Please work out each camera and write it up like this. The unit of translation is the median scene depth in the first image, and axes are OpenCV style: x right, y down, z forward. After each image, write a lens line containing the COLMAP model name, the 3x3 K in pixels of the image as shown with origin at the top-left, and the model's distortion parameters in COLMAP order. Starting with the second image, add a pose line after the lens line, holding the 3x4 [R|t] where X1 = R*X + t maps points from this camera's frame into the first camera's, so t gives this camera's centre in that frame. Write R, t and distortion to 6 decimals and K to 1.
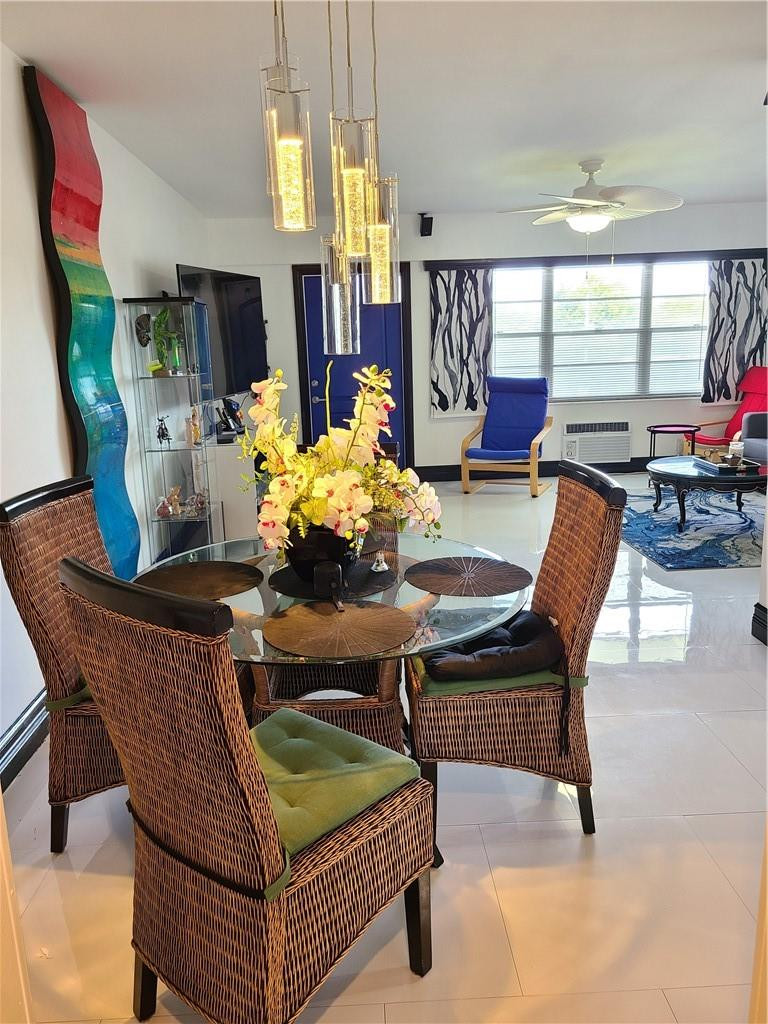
lens RADIAL K [[781.5, 0, 384.0], [0, 781.5, 512.0], [0, 0, 1]] dist [0.044113, -0.008488]
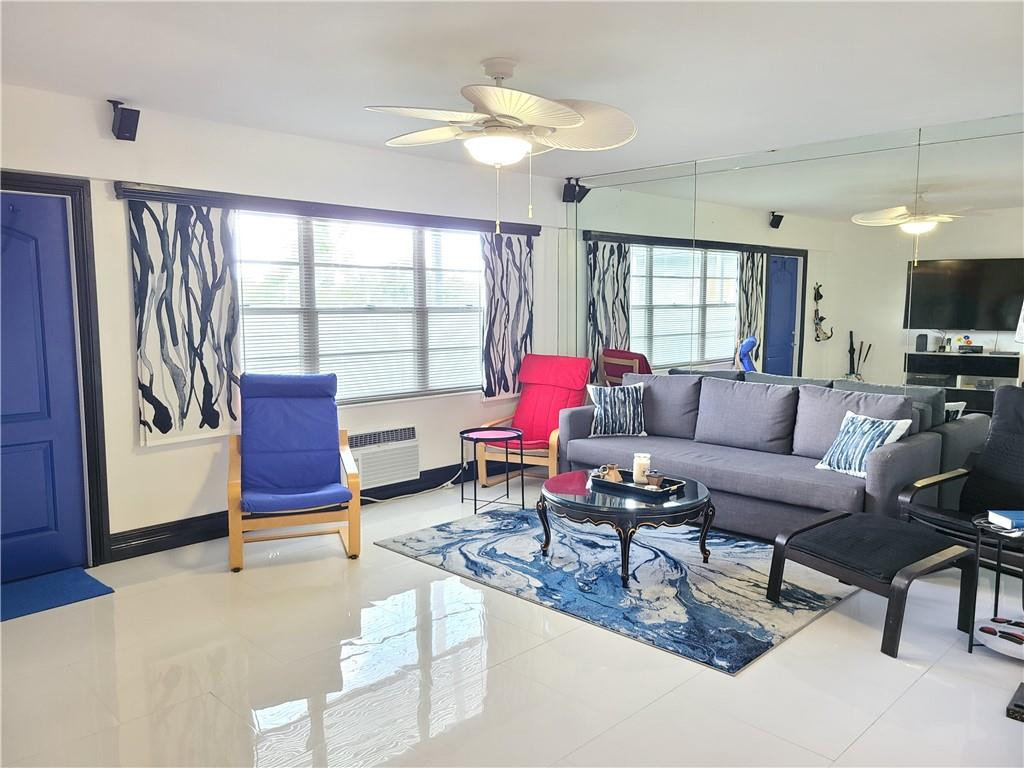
lens RADIAL K [[778.7, 0, 512.0], [0, 778.7, 384.0], [0, 0, 1]] dist [0.054057, -0.003042]
pose [[0.728496, -0.040452, 0.683854, -0.139793], [0.129893, 0.988303, -0.079911, -0.085764], [-0.672623, 0.147043, 0.725229, 0.394241]]
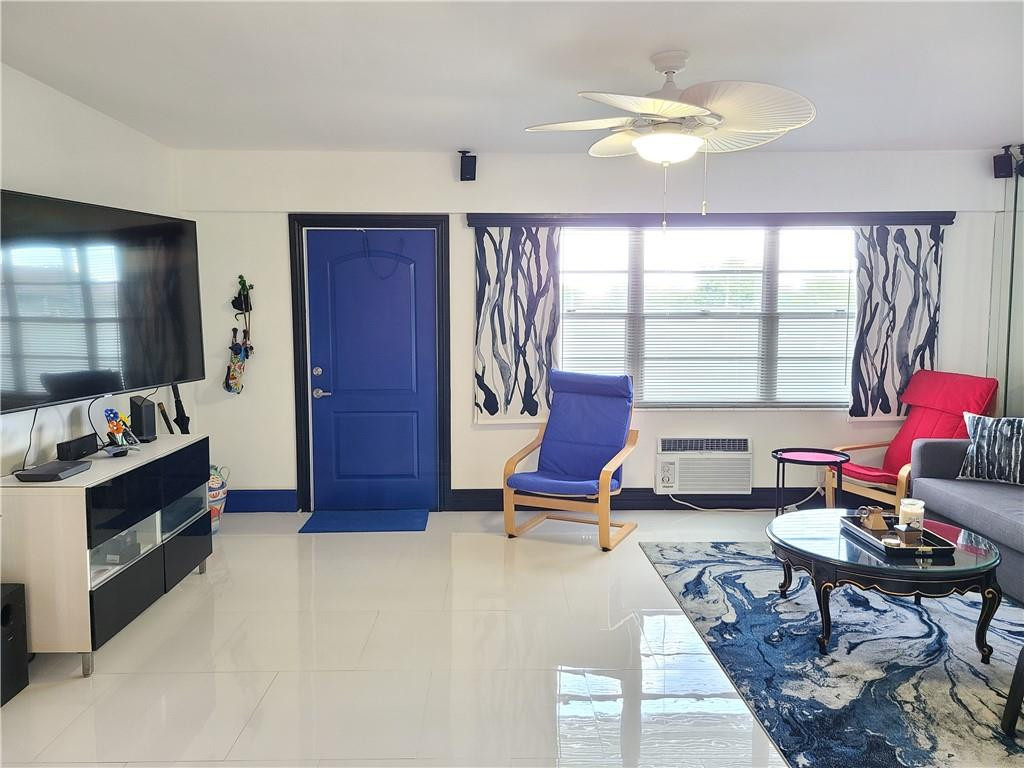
lens RADIAL K [[781.5, 0, 512.0], [0, 781.5, 384.0], [0, 0, 1]] dist [0.044113, -0.008488]
pose [[0.999260, 0.033166, -0.019491, 0.110774], [-0.035359, 0.991438, -0.125702, -0.068602], [0.015155, 0.126298, 0.991877, 0.285013]]
